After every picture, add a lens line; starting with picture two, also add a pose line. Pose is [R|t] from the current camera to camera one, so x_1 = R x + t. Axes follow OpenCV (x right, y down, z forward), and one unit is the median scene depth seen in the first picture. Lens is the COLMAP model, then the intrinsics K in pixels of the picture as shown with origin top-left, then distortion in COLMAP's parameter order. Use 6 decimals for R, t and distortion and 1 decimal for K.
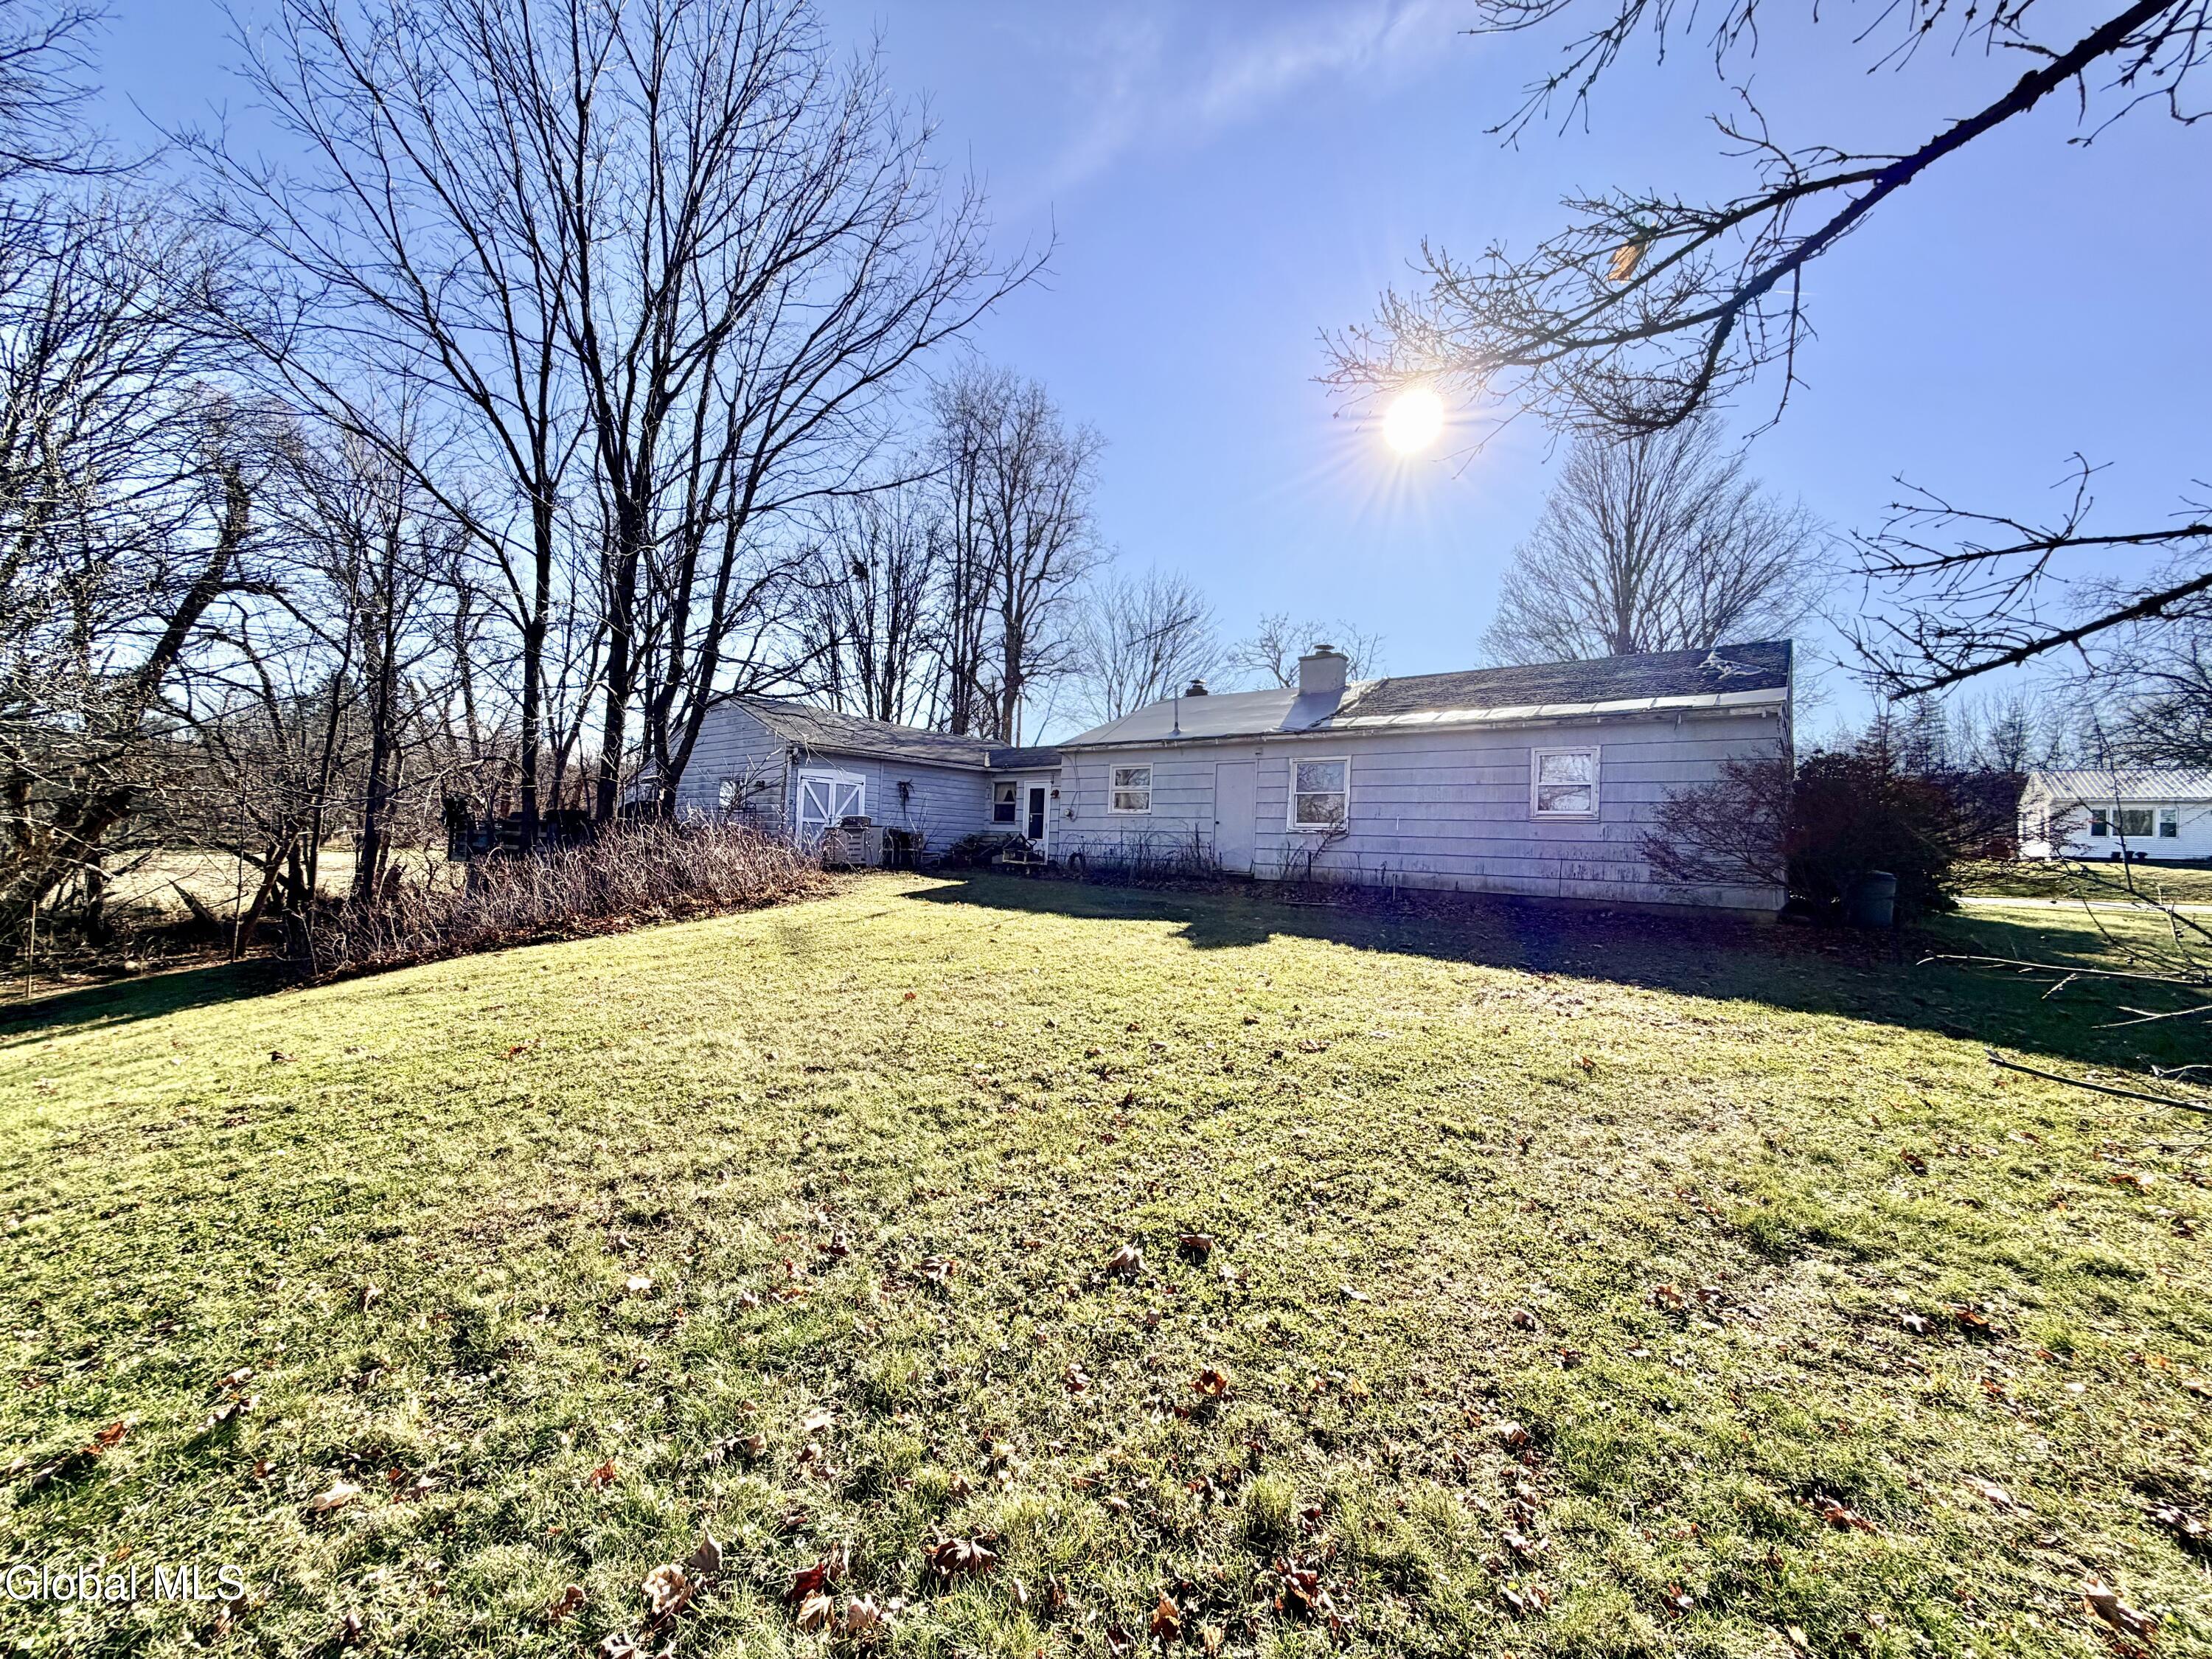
lens RADIAL K [[886.7, 0, 1106.0], [0, 886.7, 829.5], [0, 0, 1]] dist [-0.000910, -0.000066]
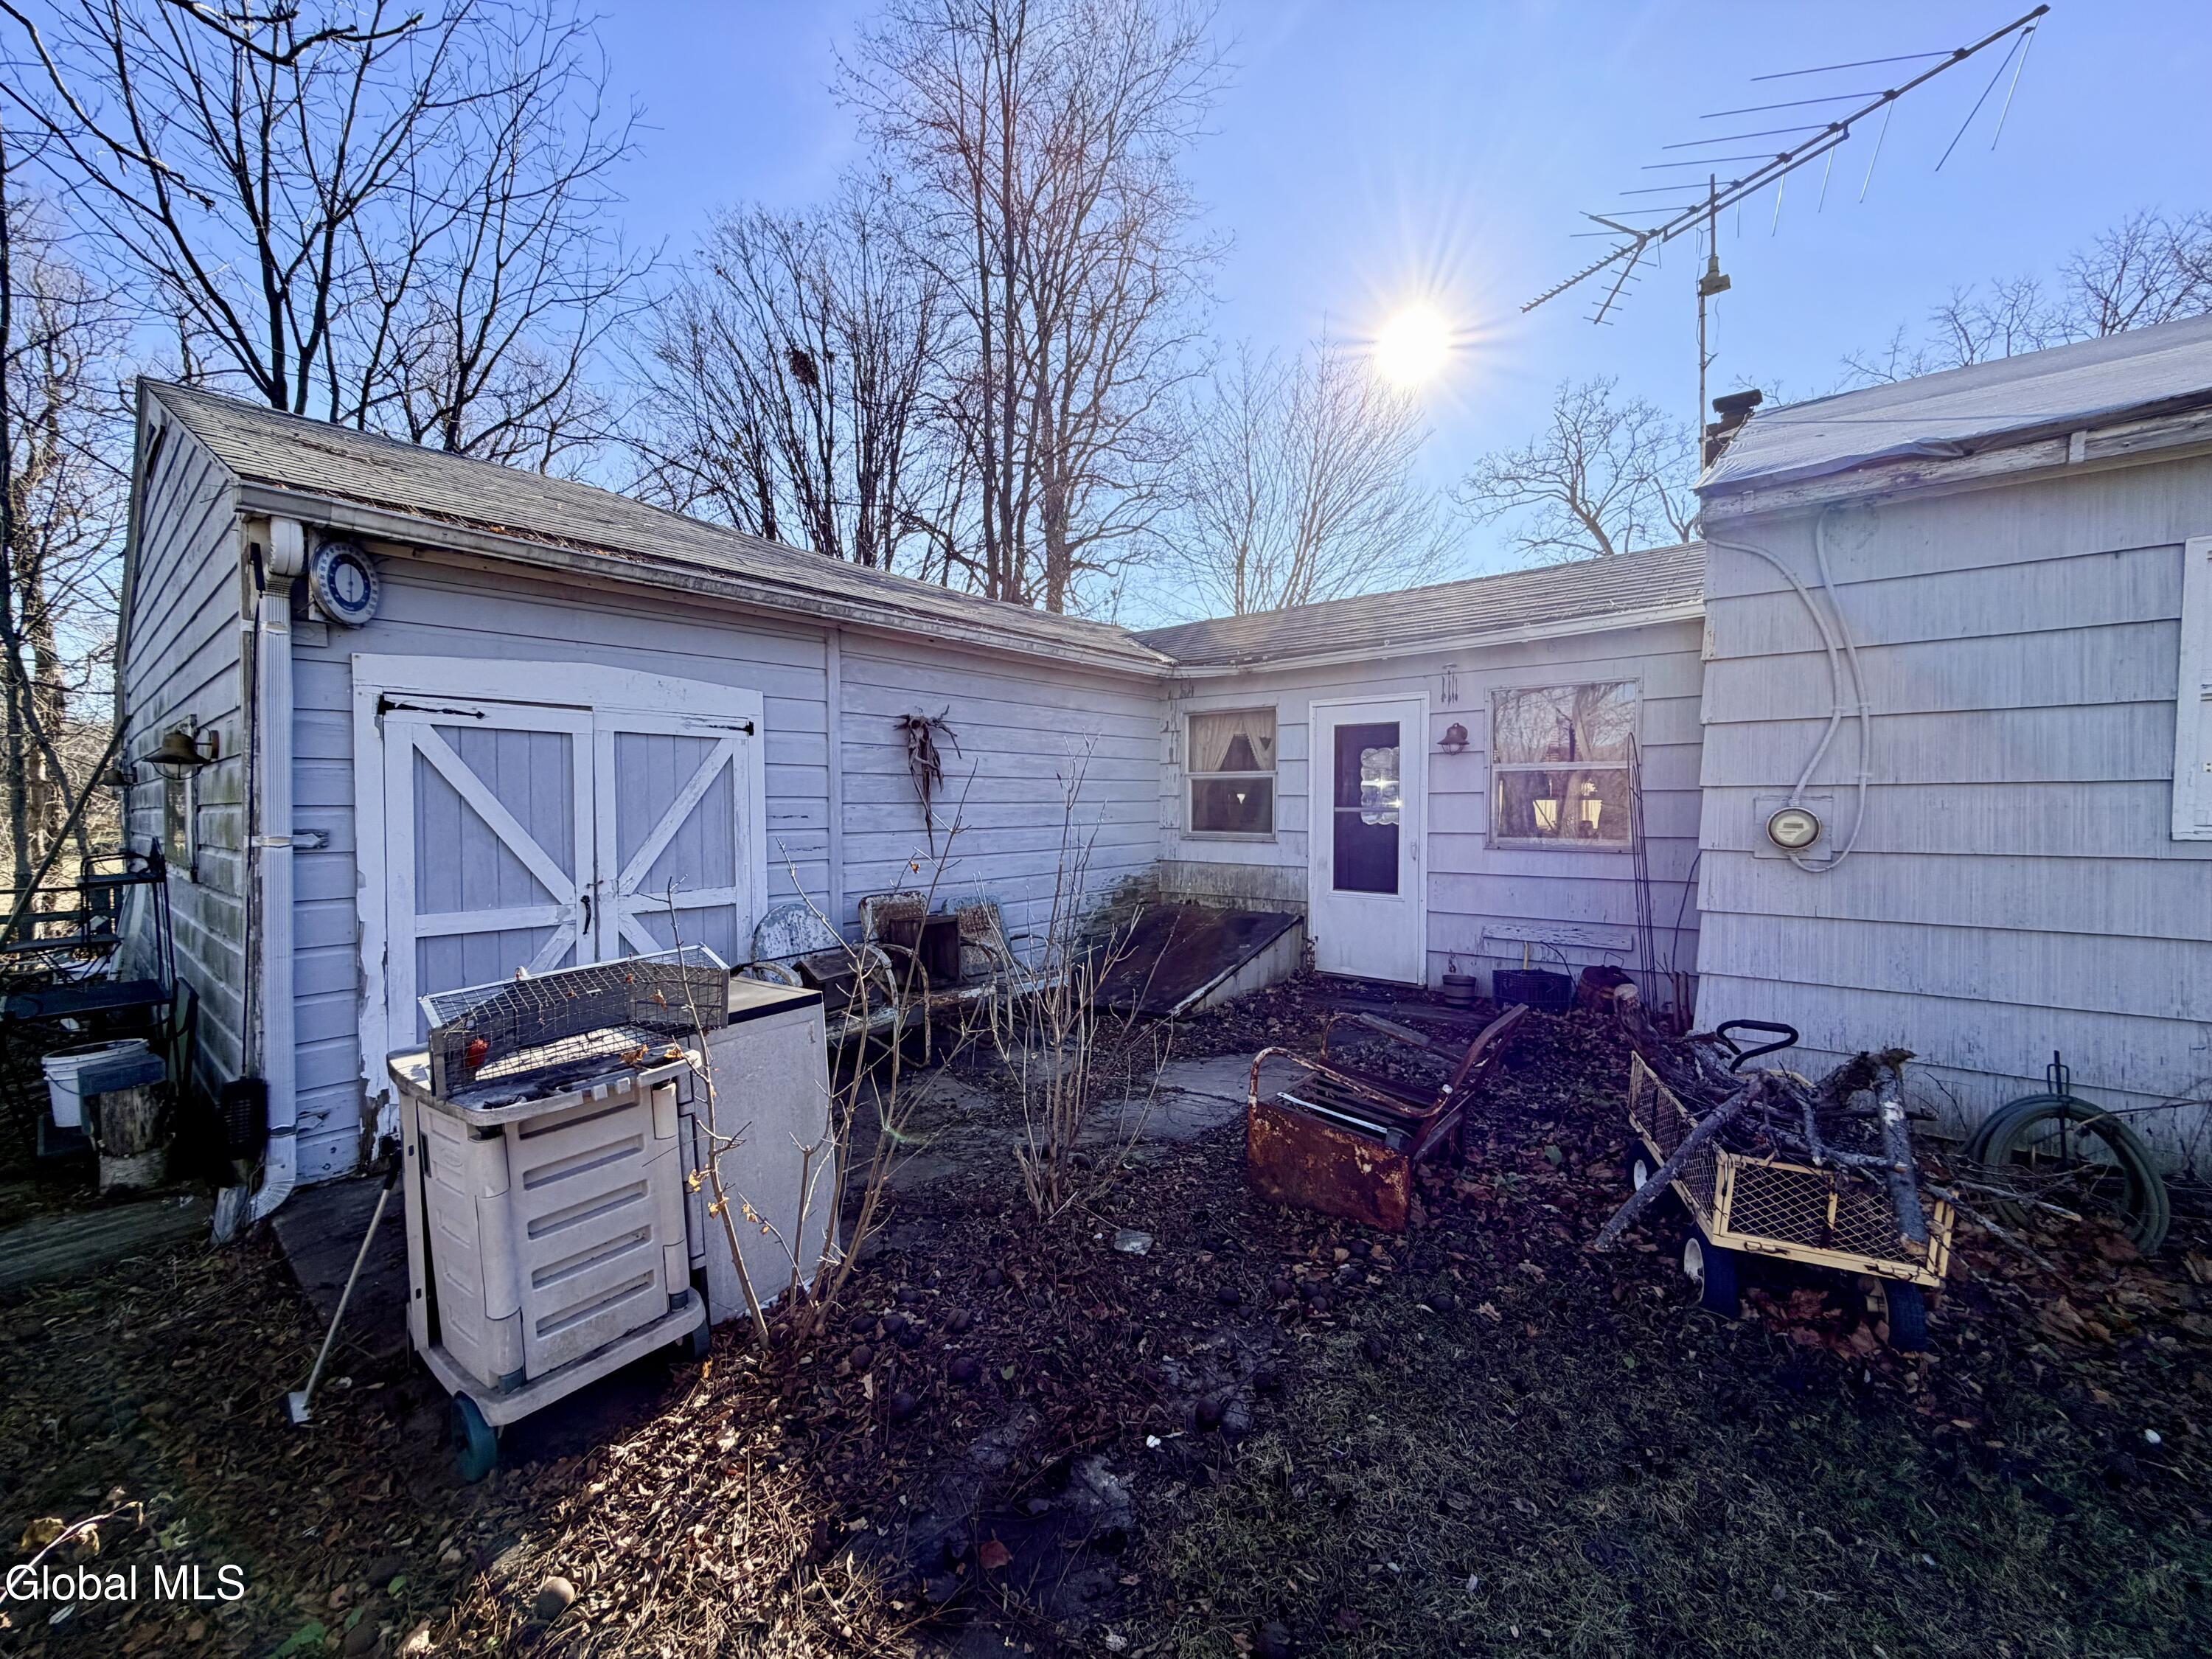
lens RADIAL K [[886.7, 0, 1106.0], [0, 886.7, 829.5], [0, 0, 1]] dist [-0.000910, -0.000066]
pose [[0.999040, -0.043158, 0.007549, -0.098491], [0.042680, 0.997581, 0.054872, -0.018156], [-0.009899, -0.054497, 0.998465, 0.407820]]
